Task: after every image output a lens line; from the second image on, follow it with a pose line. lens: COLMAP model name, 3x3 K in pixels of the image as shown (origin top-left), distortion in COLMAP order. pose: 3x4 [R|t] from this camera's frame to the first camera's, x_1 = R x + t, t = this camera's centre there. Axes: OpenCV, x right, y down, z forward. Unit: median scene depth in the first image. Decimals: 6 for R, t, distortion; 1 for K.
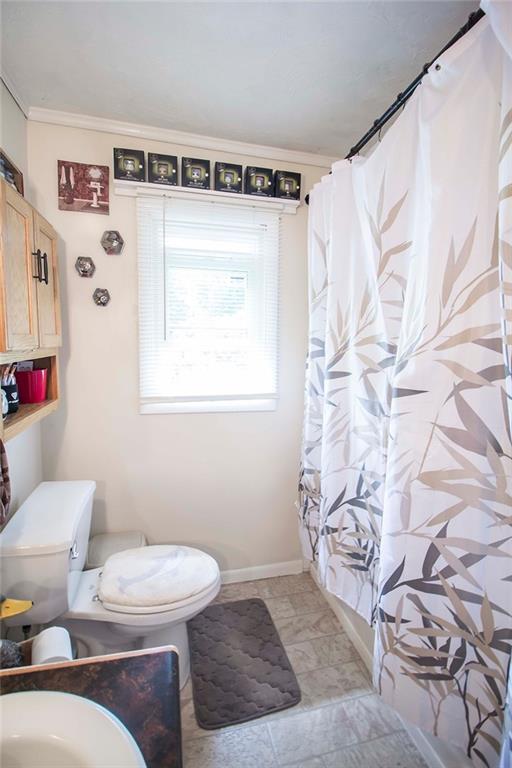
lens RADIAL K [[362.2, 0, 259.0], [0, 362.2, 384.5], [0, 0, 1]] dist [-0.018624, -0.001925]
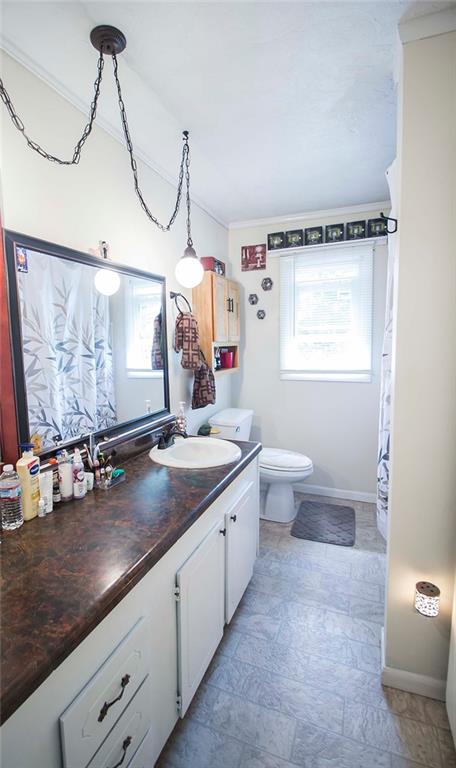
lens RADIAL K [[372.8, 0, 223.7], [0, 372.8, 383.6], [0, 0, 1]] dist [-0.000171, -0.000006]
pose [[0.820766, 0.024939, -0.570720, 0.523189], [-0.032566, 0.999465, -0.003160, 0.128925], [0.570336, 0.021179, 0.821138, -0.695526]]
